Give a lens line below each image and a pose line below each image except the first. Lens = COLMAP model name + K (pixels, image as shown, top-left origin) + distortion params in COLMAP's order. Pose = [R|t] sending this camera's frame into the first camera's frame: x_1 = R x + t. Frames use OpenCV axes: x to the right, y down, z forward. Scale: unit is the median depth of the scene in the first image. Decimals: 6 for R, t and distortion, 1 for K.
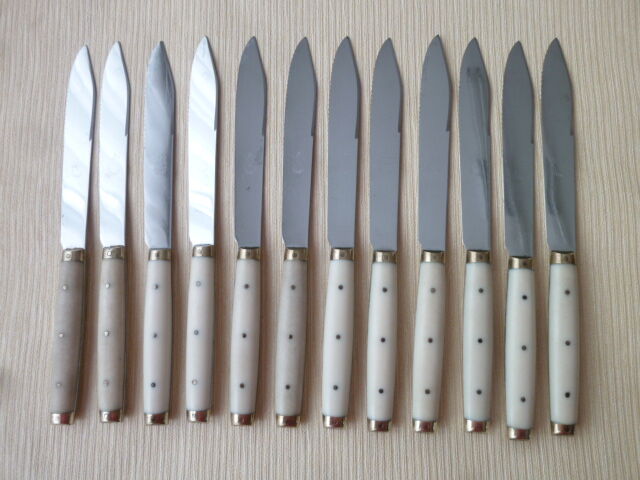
lens RADIAL K [[476.1, 0, 320.0], [0, 476.1, 240.0], [0, 0, 1]] dist [-0.001926, -0.000248]
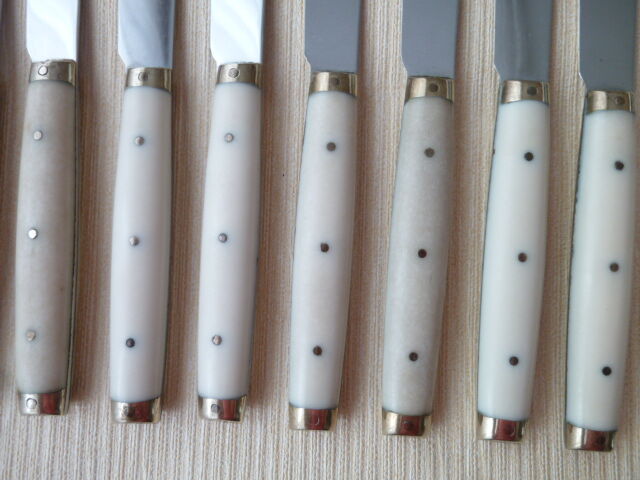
lens RADIAL K [[476.1, 0, 320.0], [0, 476.1, 240.0], [0, 0, 1]] dist [-0.001926, -0.000248]
pose [[0.998759, 0.040784, 0.028572, -0.160097], [-0.042686, 0.996671, 0.069467, 0.144300], [-0.025644, -0.070600, 0.997175, 0.472409]]
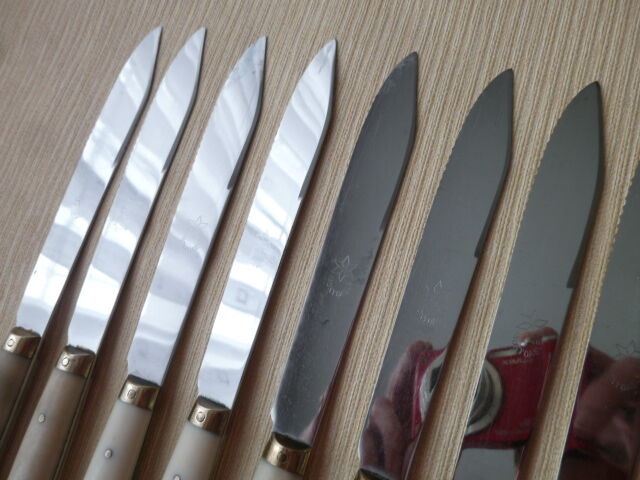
lens RADIAL K [[476.1, 0, 320.0], [0, 476.1, 240.0], [0, 0, 1]] dist [-0.001926, -0.000248]
pose [[0.931560, 0.258766, -0.255415, -0.044401], [-0.280484, 0.958451, -0.051964, -0.158079], [0.231356, 0.120047, 0.965434, 0.465986]]
